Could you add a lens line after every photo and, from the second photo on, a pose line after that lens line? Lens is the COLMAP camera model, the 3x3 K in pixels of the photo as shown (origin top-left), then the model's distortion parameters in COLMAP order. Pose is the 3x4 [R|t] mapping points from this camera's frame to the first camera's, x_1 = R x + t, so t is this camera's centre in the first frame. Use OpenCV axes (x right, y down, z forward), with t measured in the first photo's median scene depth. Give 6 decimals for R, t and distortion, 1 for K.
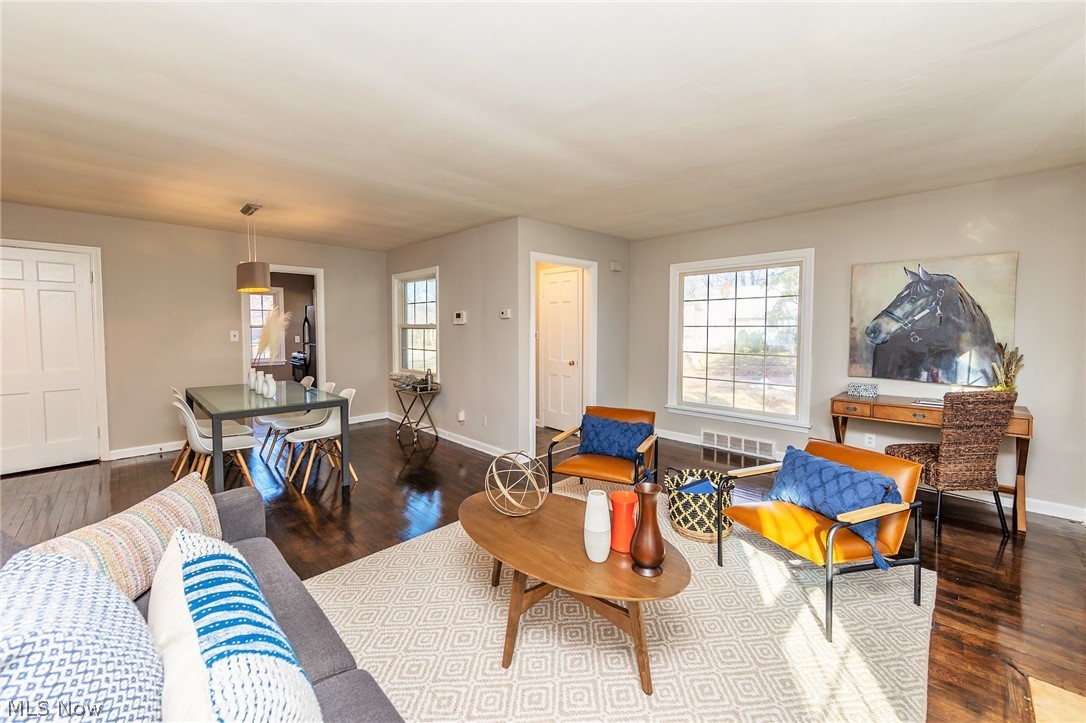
lens RADIAL K [[418.5, 0, 547.9], [0, 418.5, 348.6], [0, 0, 1]] dist [0.000858, 0.000123]
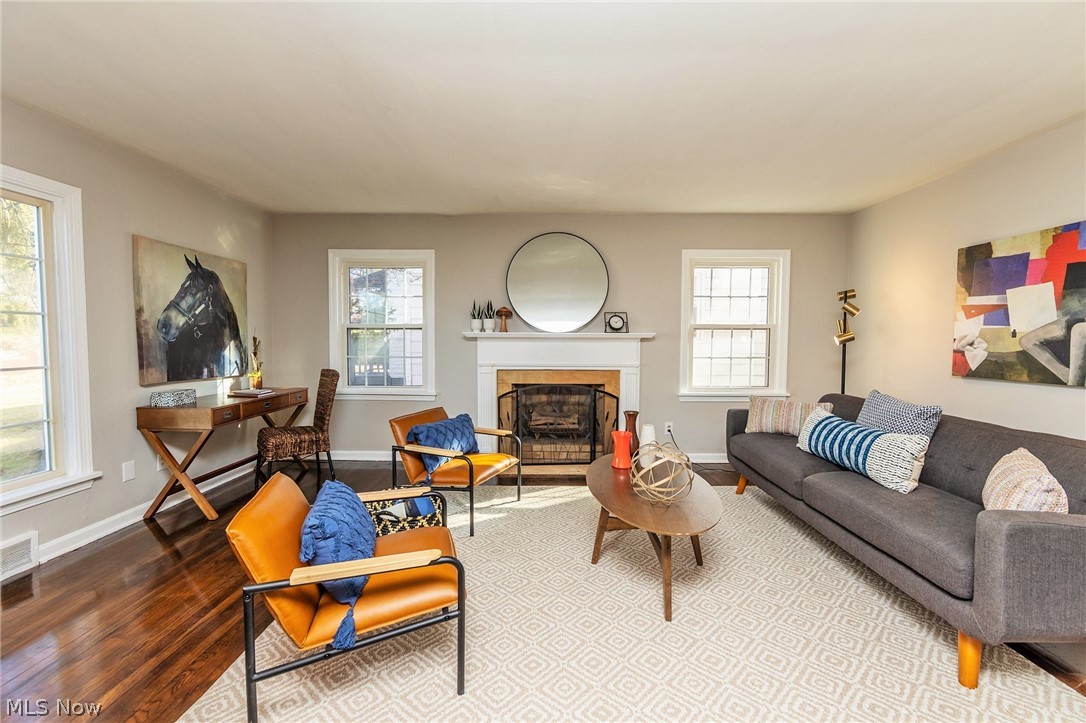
lens RADIAL K [[418.5, 0, 547.9], [0, 418.5, 348.6], [0, 0, 1]] dist [0.000858, 0.000123]
pose [[-0.697513, -0.017797, 0.716352, -0.341648], [0.033602, 0.997780, 0.057506, -0.019085], [-0.715784, 0.064182, -0.695366, 1.082581]]
